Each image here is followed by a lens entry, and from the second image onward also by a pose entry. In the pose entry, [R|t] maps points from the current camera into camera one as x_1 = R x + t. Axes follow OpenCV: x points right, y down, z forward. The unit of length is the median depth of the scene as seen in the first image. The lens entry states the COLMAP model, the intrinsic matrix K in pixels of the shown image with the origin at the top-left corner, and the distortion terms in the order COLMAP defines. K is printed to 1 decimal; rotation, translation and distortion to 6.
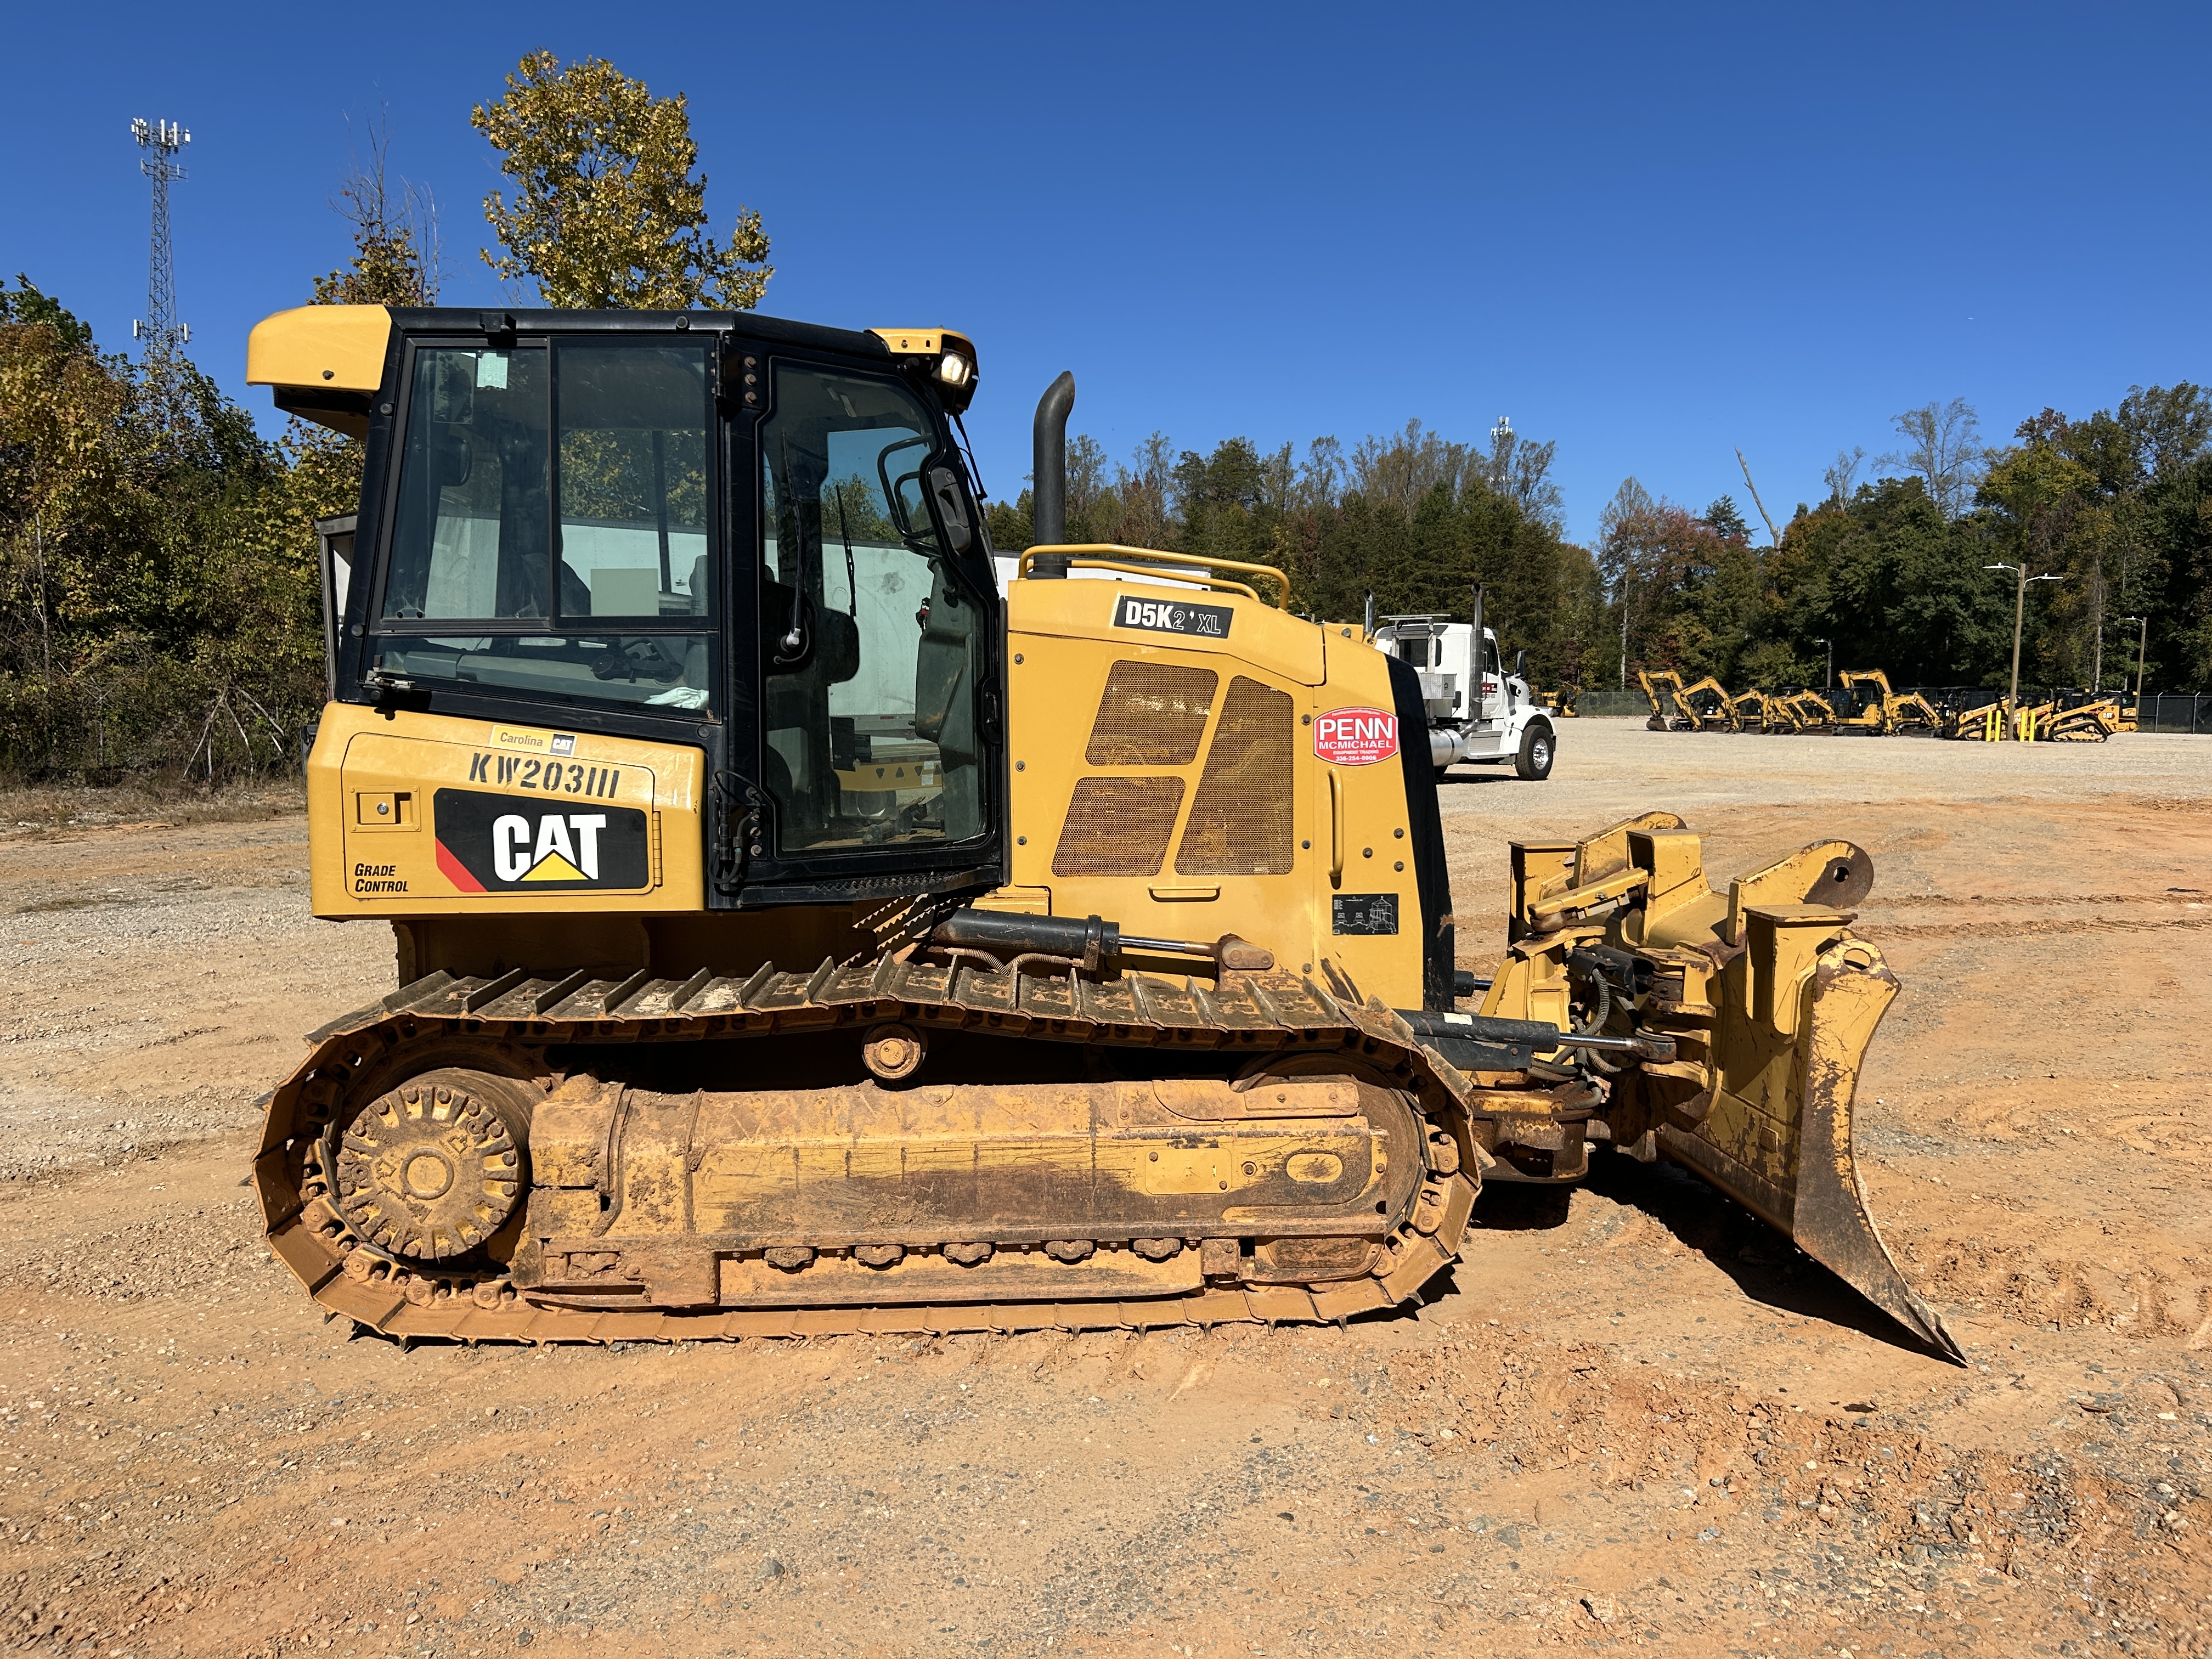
lens RADIAL K [[1669.7, 0, 1104.7], [0, 1669.7, 839.3], [0, 0, 1]] dist [0.058548, -0.075991]
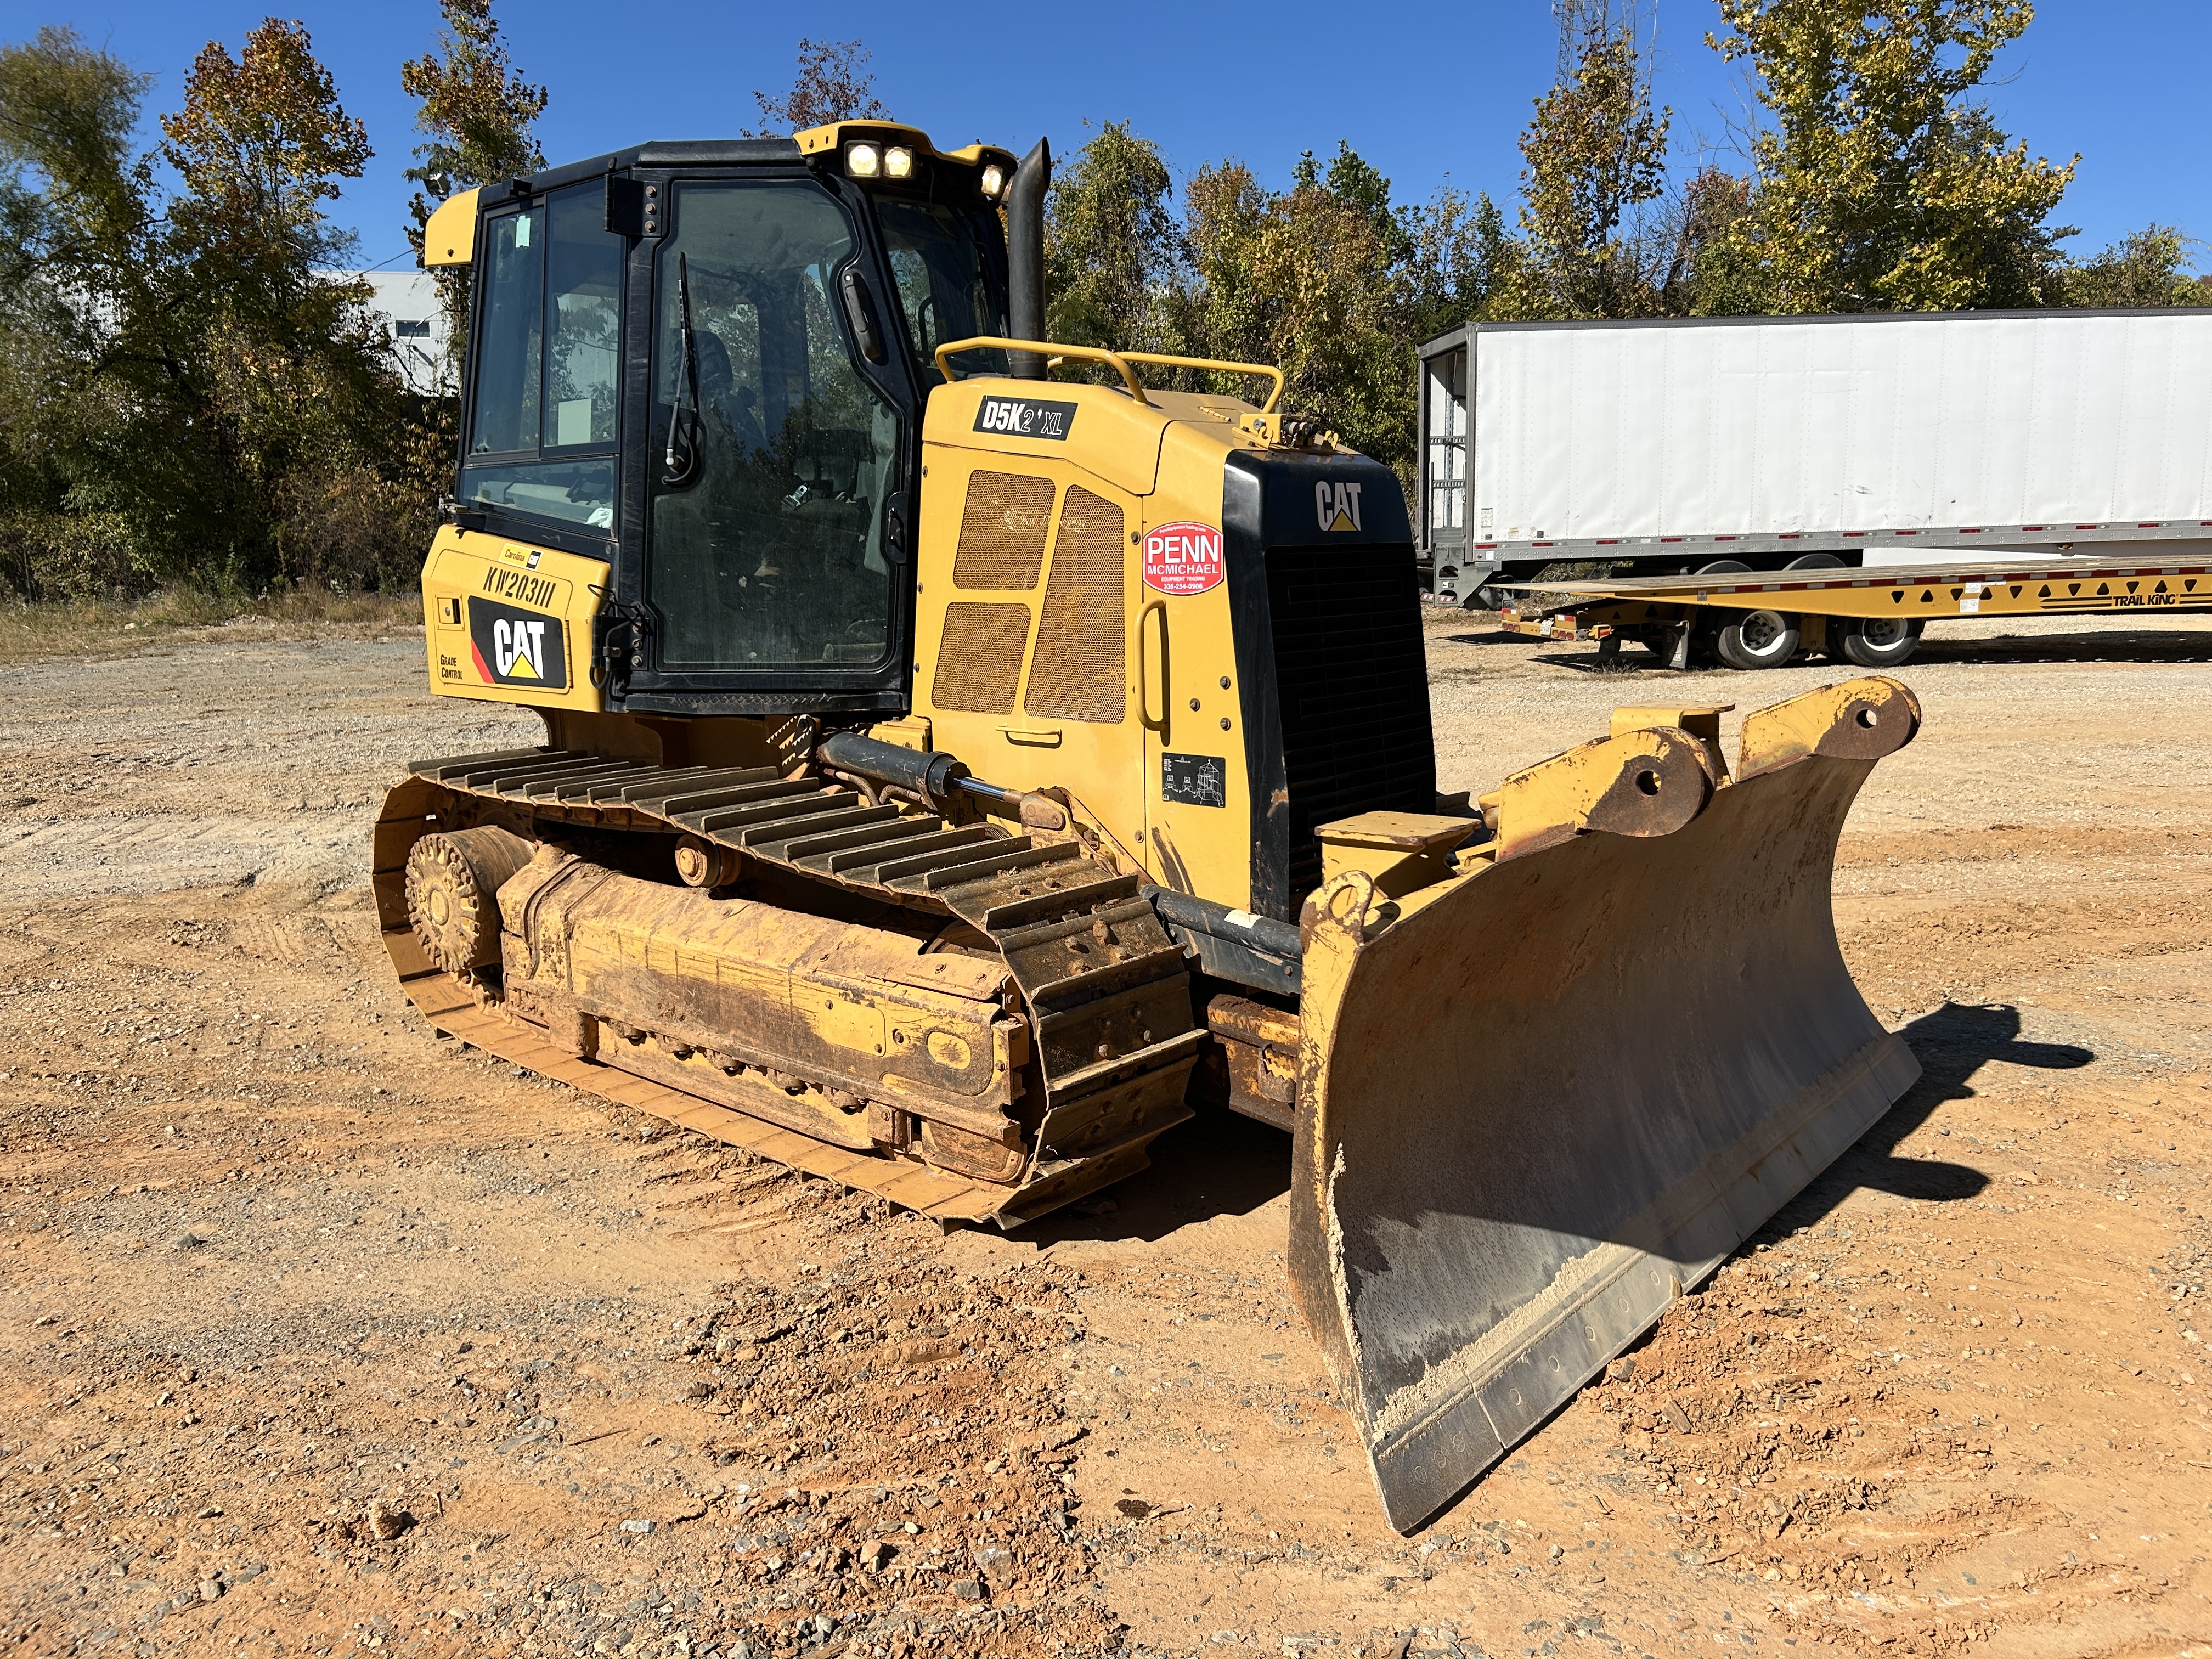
lens RADIAL K [[1669.7, 0, 1104.1], [0, 1669.7, 846.7], [0, 0, 1]] dist [0.058548, -0.075991]
pose [[0.716219, 0.124576, -0.686667, 0.750309], [-0.046688, 0.990287, 0.130963, -0.029696], [0.696312, -0.061739, 0.715079, 0.414773]]
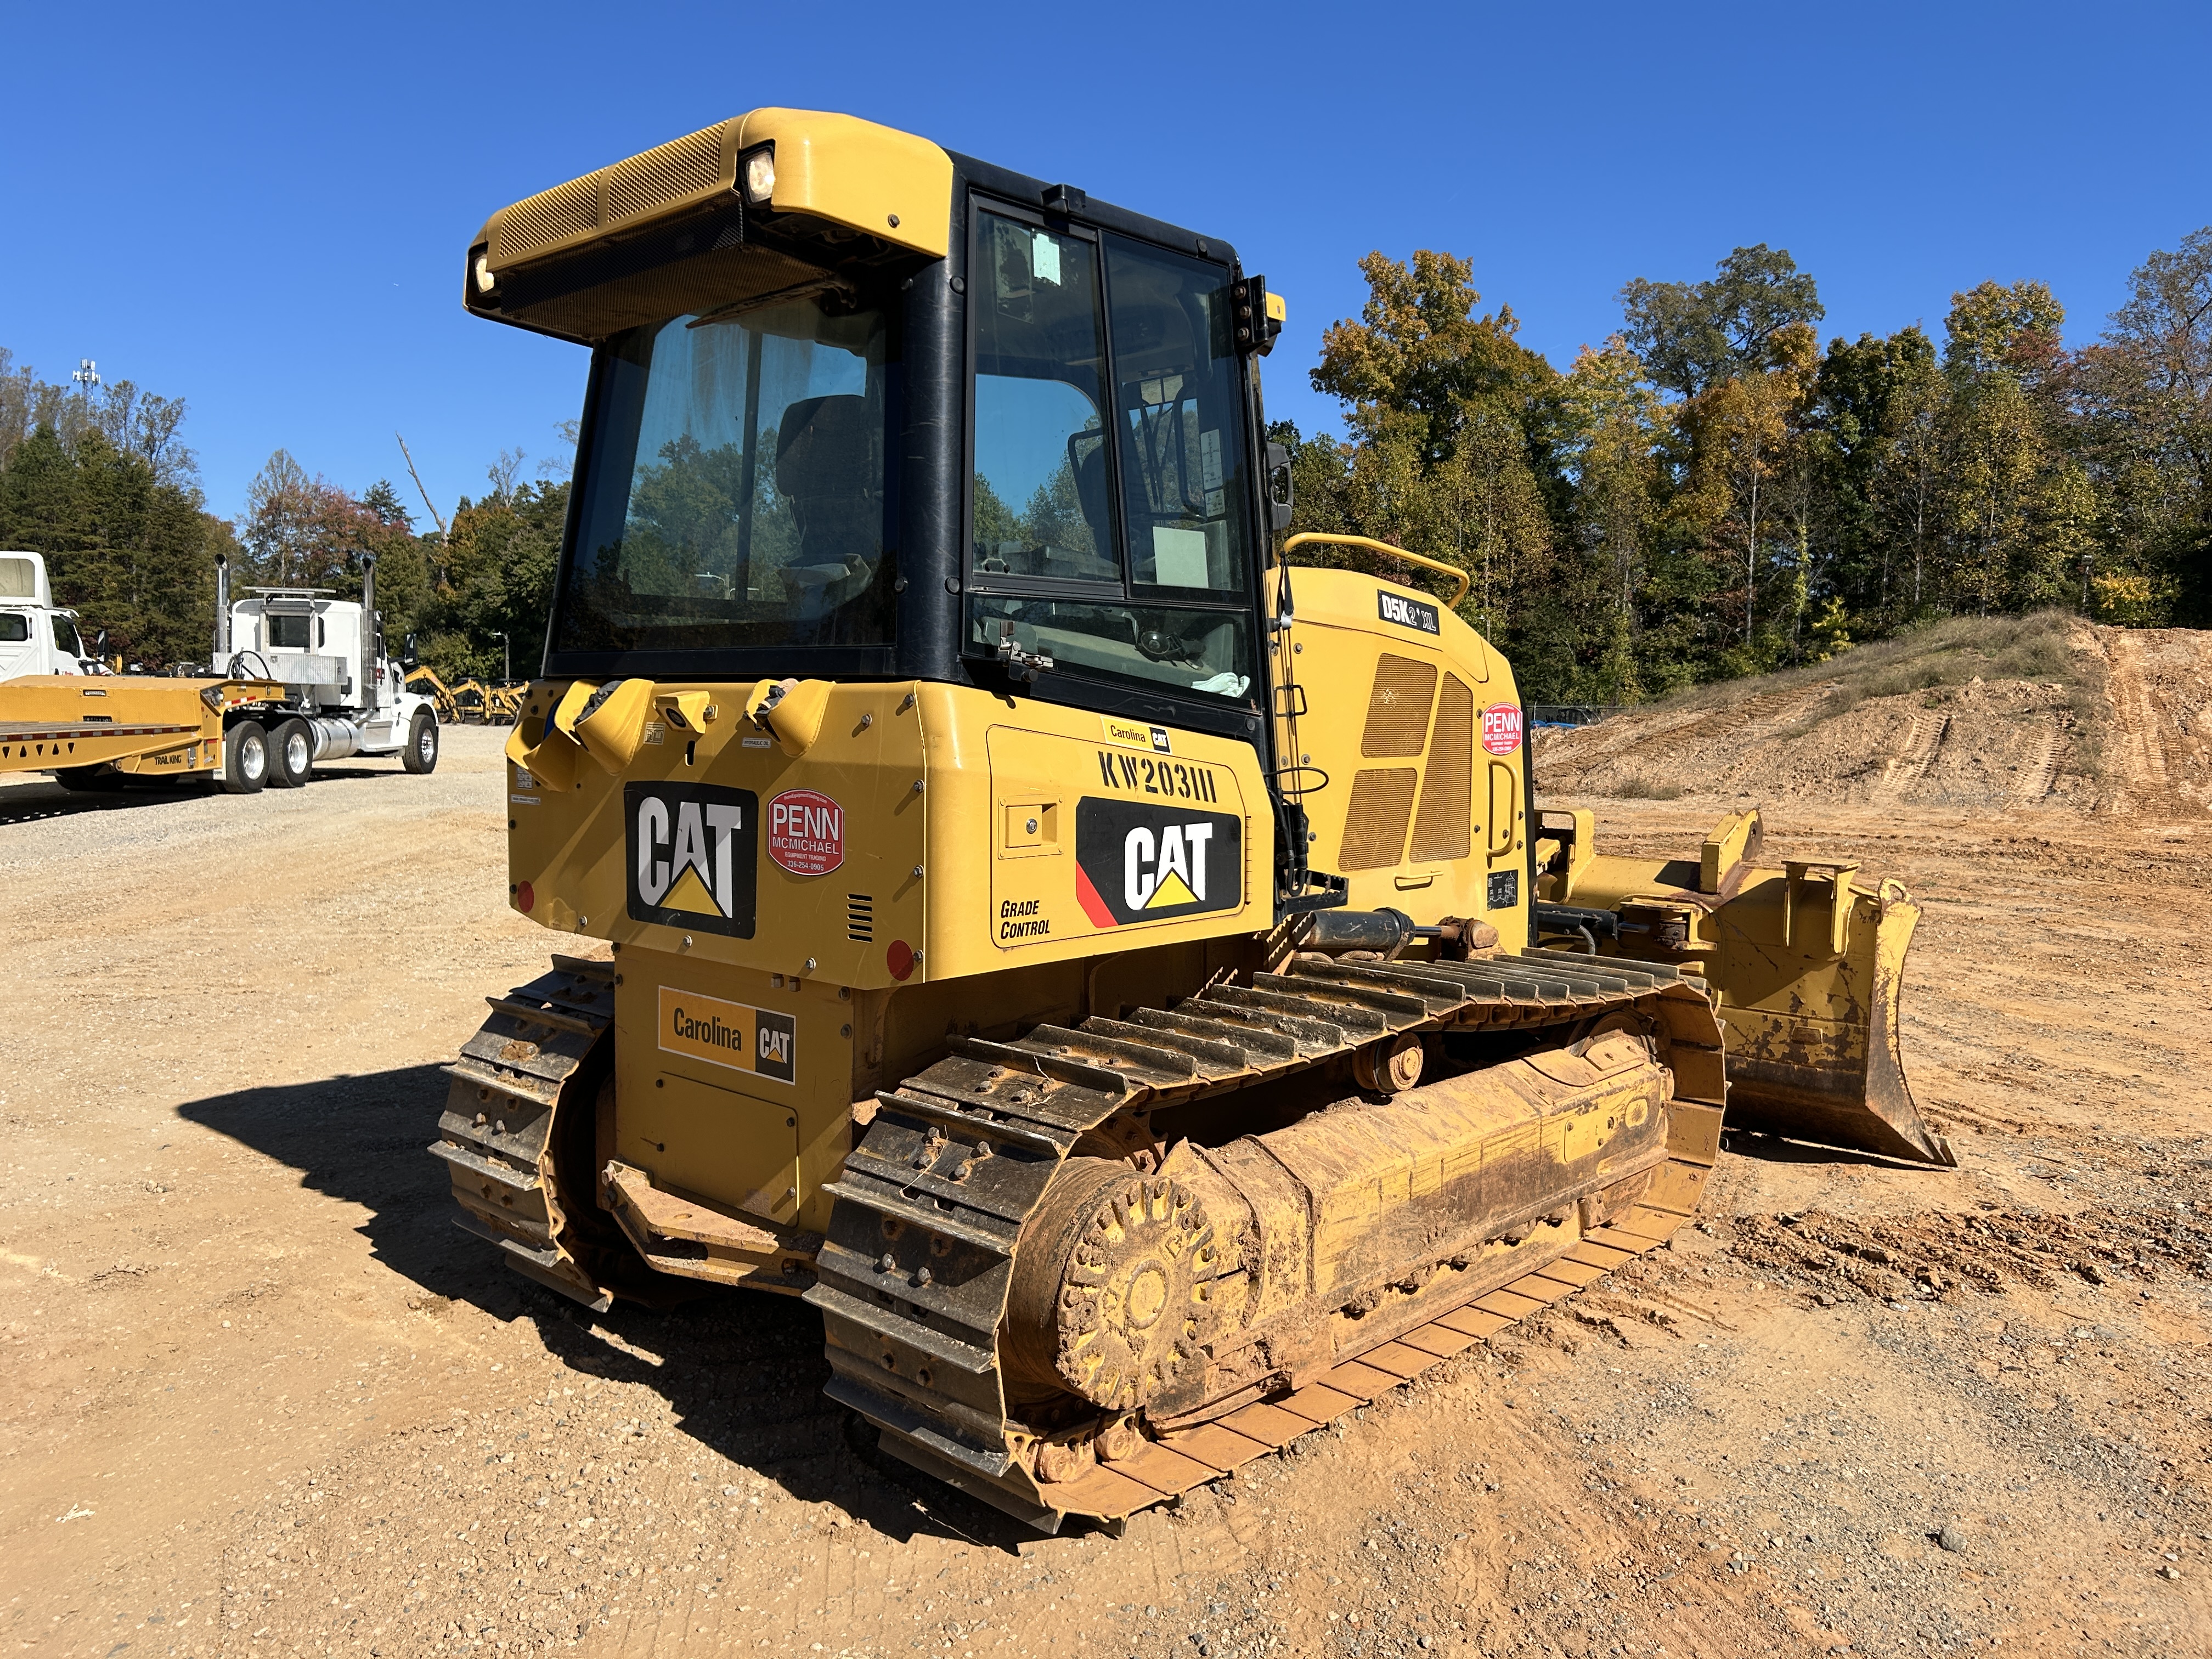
lens RADIAL K [[1669.7, 0, 1121.7], [0, 1669.7, 817.2], [0, 0, 1]] dist [0.058548, -0.075991]
pose [[0.710212, -0.036018, 0.703066, -0.872312], [0.041436, 0.999098, 0.009327, -0.025776], [-0.702768, 0.022508, 0.711063, 0.419627]]
